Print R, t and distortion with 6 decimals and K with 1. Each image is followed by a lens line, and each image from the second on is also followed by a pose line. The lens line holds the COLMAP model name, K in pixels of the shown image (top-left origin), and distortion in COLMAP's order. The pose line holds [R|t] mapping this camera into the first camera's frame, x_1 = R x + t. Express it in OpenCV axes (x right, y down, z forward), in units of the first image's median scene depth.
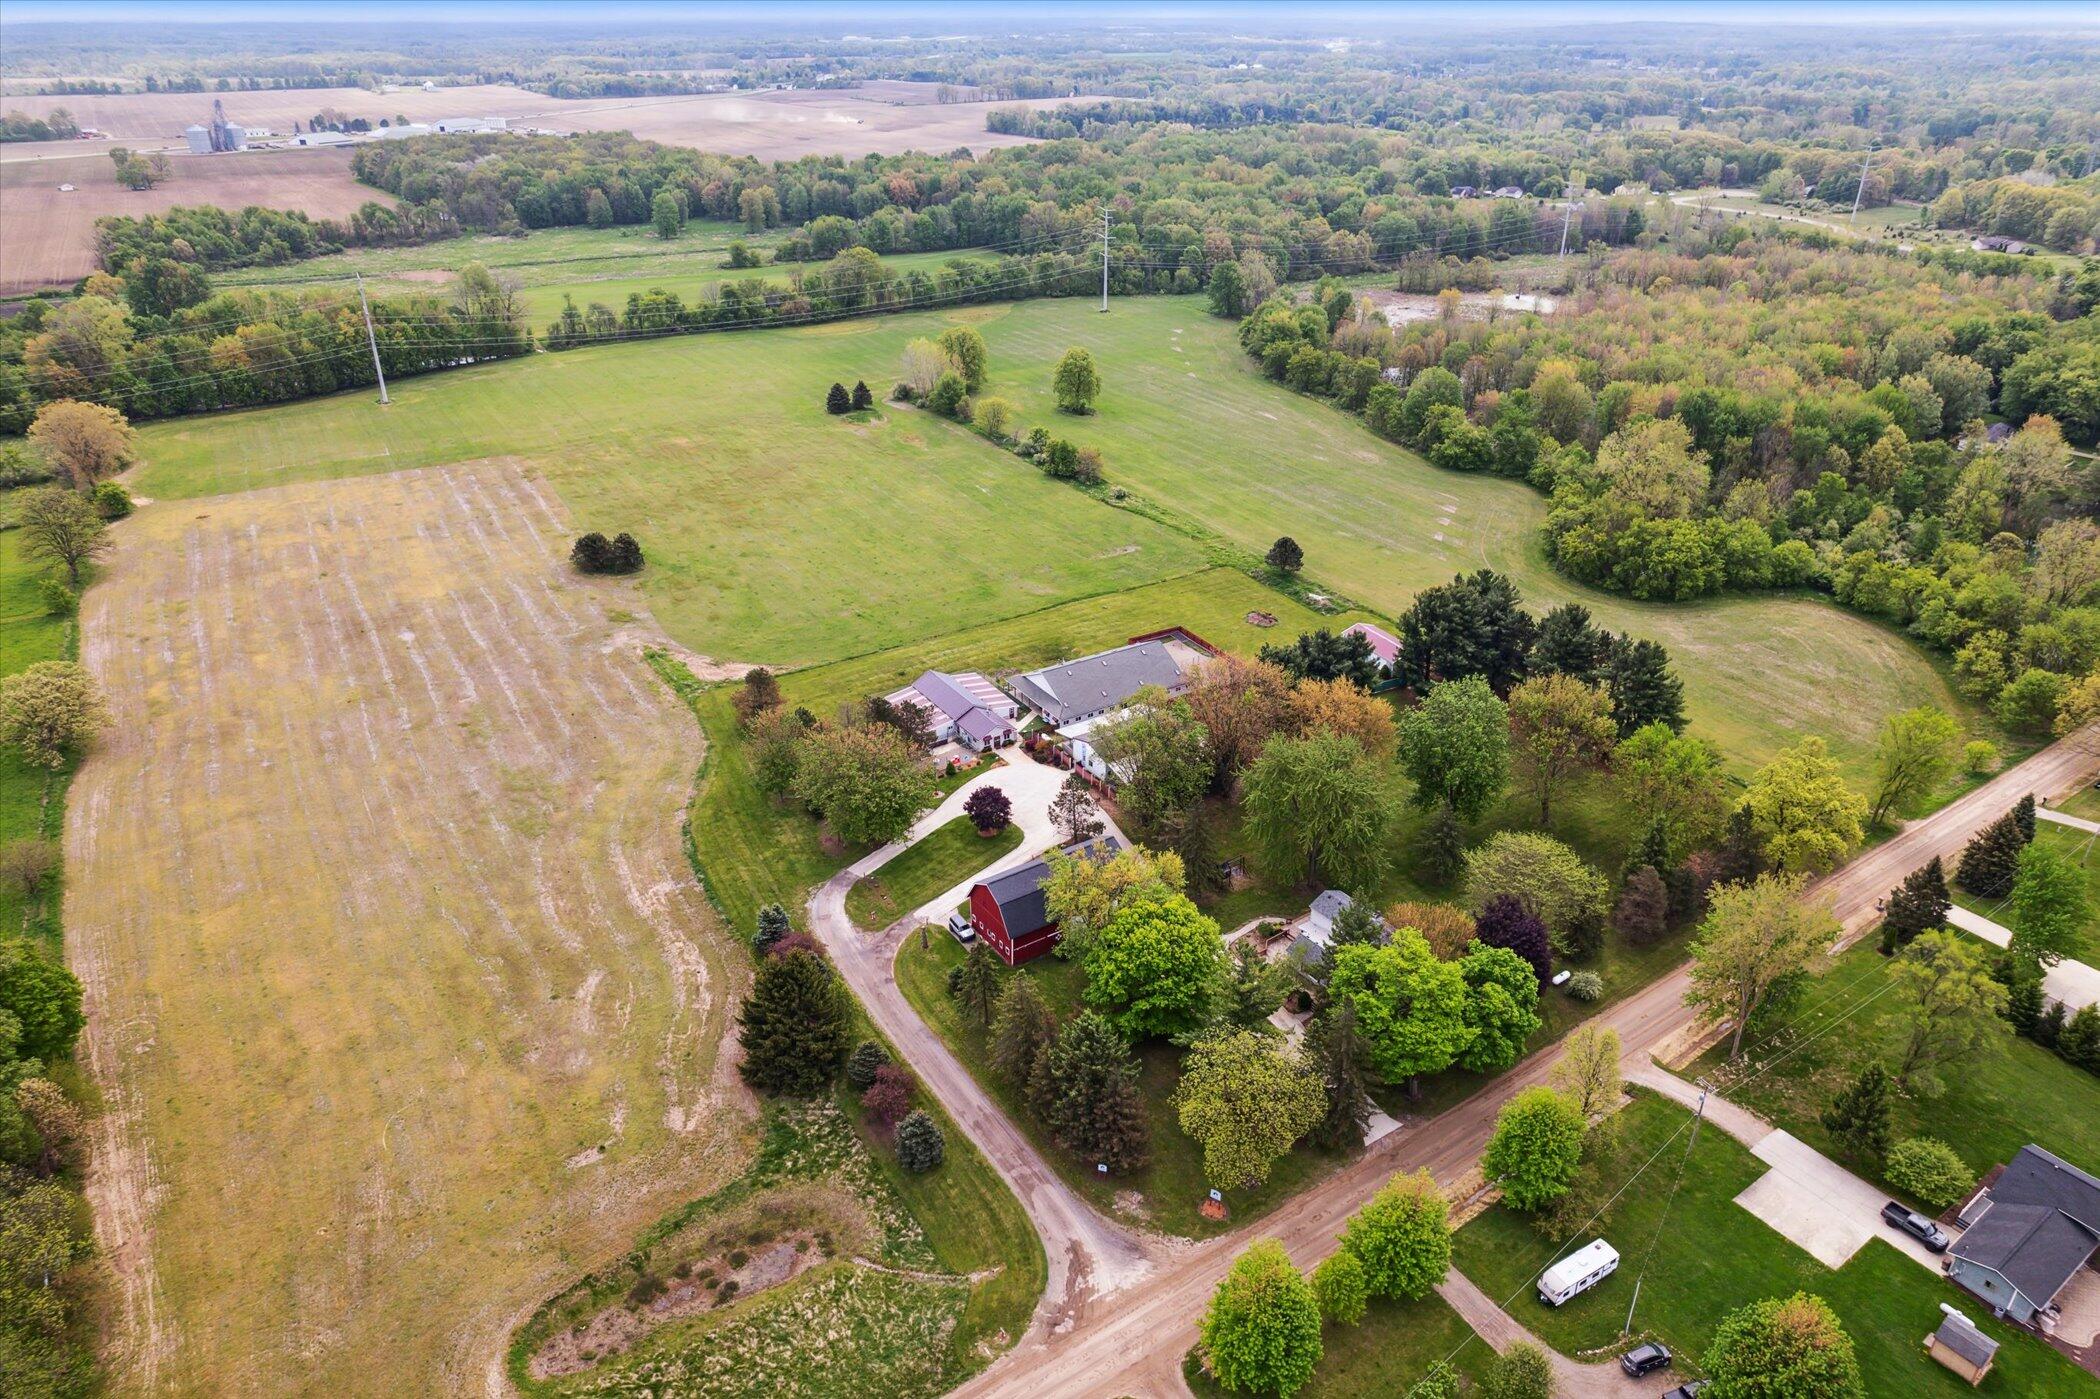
lens RADIAL K [[1370.3, 0, 1054.9], [0, 1370.3, 698.0], [0, 0, 1]] dist [-0.080559, 0.075089]
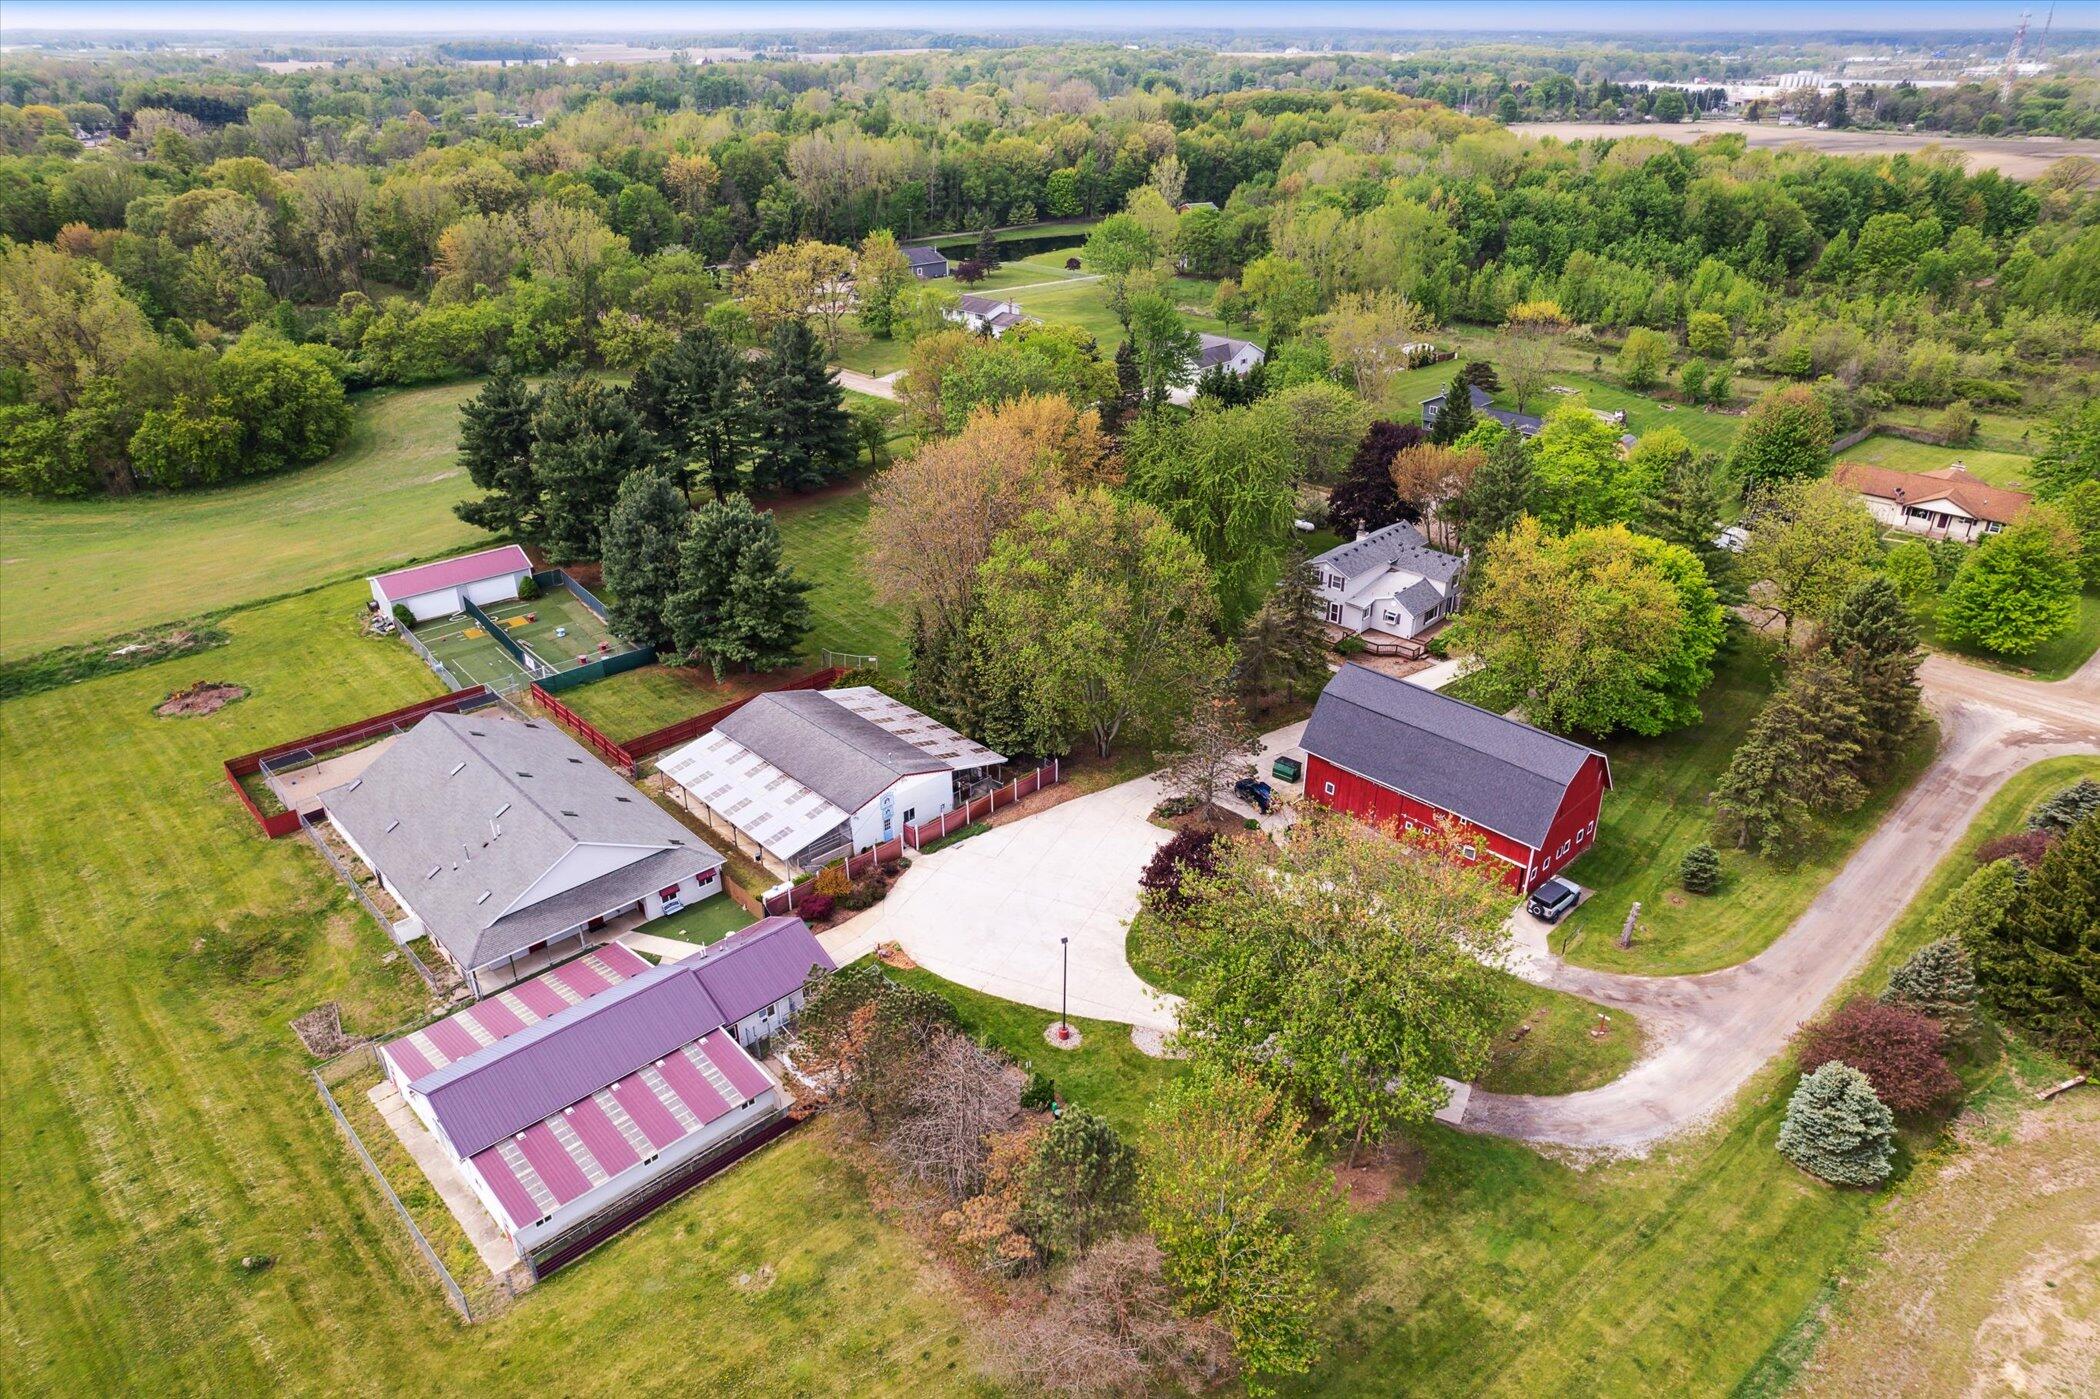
lens RADIAL K [[1356.0, 0, 1050.5], [0, 1356.0, 726.8], [0, 0, 1]] dist [-0.102733, 0.099076]
pose [[-0.191909, -0.459320, 0.867292, -0.302536], [0.446436, 0.746135, 0.493940, -0.148563], [-0.873994, 0.481982, 0.061867, 0.755198]]
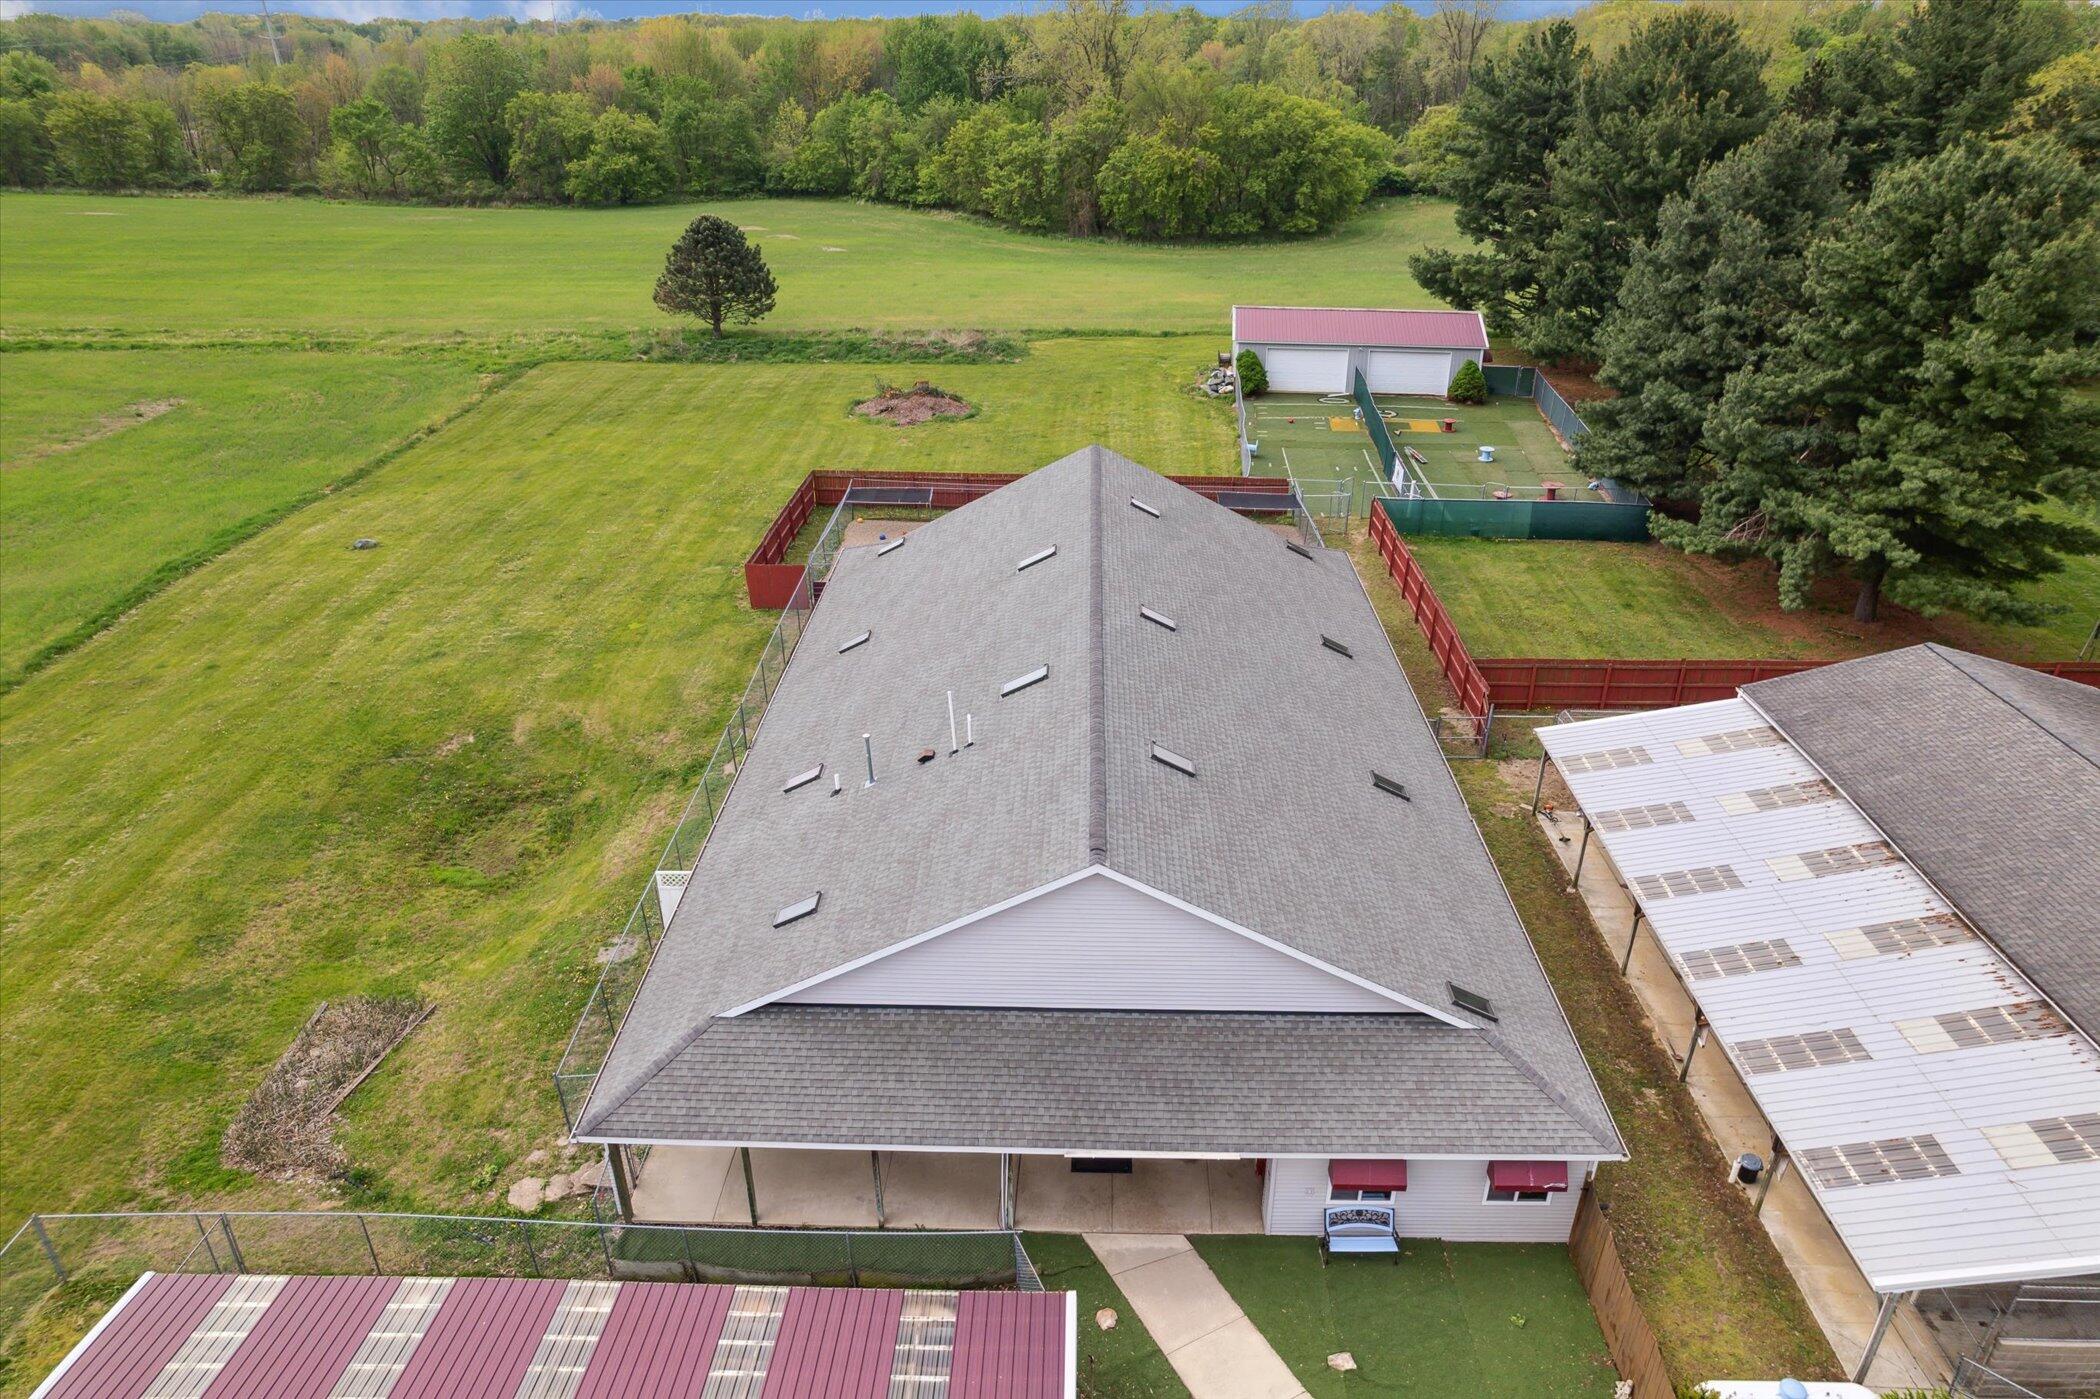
lens RADIAL K [[1337.7, 0, 1055.1], [0, 1337.7, 725.0], [0, 0, 1]] dist [-0.080751, 0.069595]
pose [[0.549543, -0.394626, 0.736392, -0.071054], [0.379885, 0.903056, 0.200445, -0.044230], [-0.744103, 0.169591, 0.646180, 0.834907]]
